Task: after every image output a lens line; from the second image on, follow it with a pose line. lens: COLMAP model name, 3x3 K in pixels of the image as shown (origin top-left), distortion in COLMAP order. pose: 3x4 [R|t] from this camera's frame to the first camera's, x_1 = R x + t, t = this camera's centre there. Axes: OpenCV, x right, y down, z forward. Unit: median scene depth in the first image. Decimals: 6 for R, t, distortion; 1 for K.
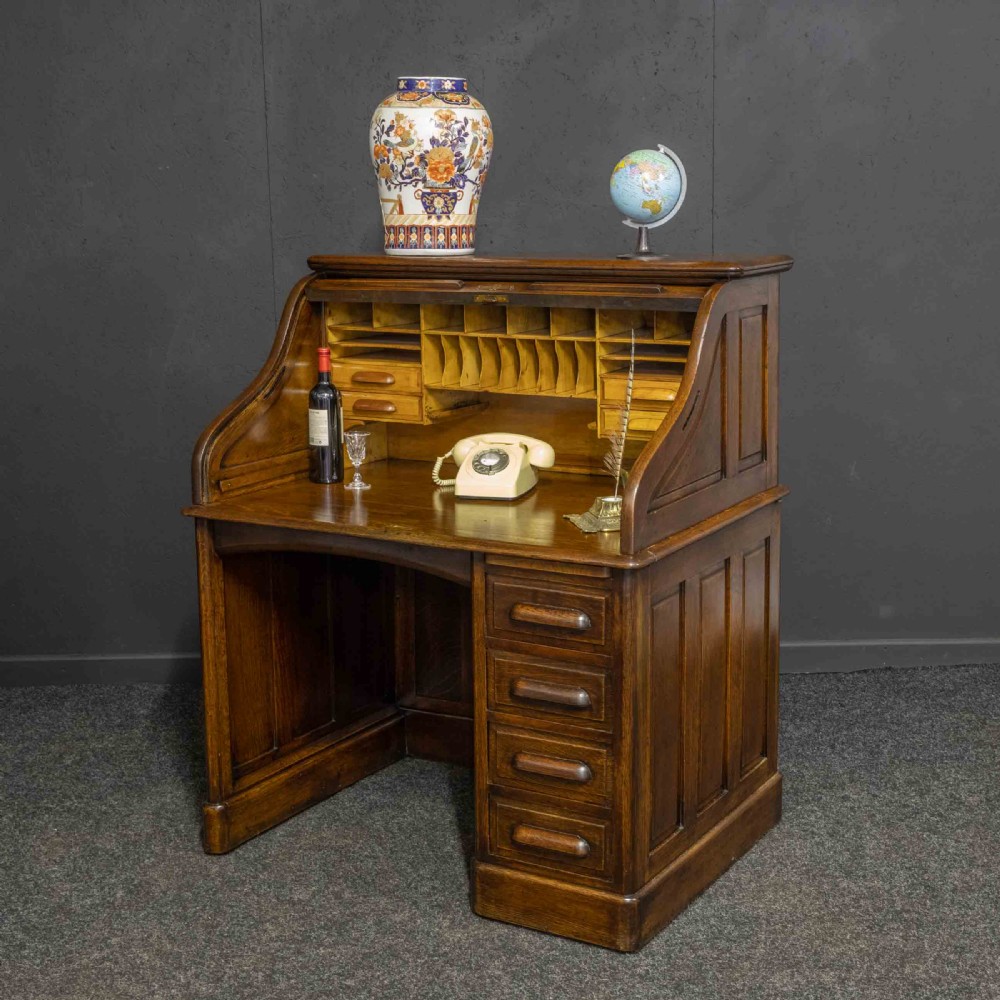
lens RADIAL K [[1644.3, 0, 513.7], [0, 1644.3, 484.7], [0, 0, 1]] dist [0.010061, 0.000000]
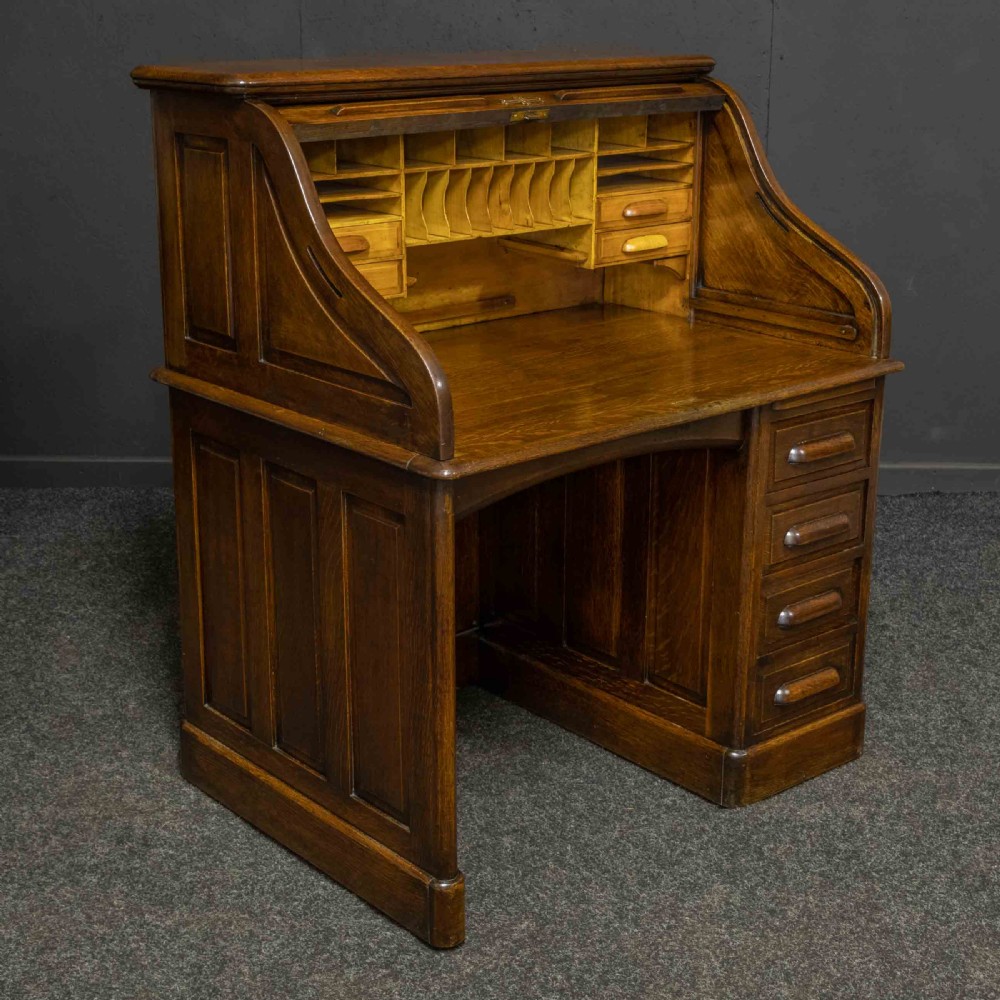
lens RADIAL K [[1644.3, 0, 483.4], [0, 1644.3, 472.5], [0, 0, 1]] dist [0.010061, 0.000000]
pose [[0.348359, -0.261150, 0.900248, -0.800153], [0.164660, 0.962522, 0.215498, -0.125004], [-0.922786, 0.073164, 0.378304, 0.752210]]
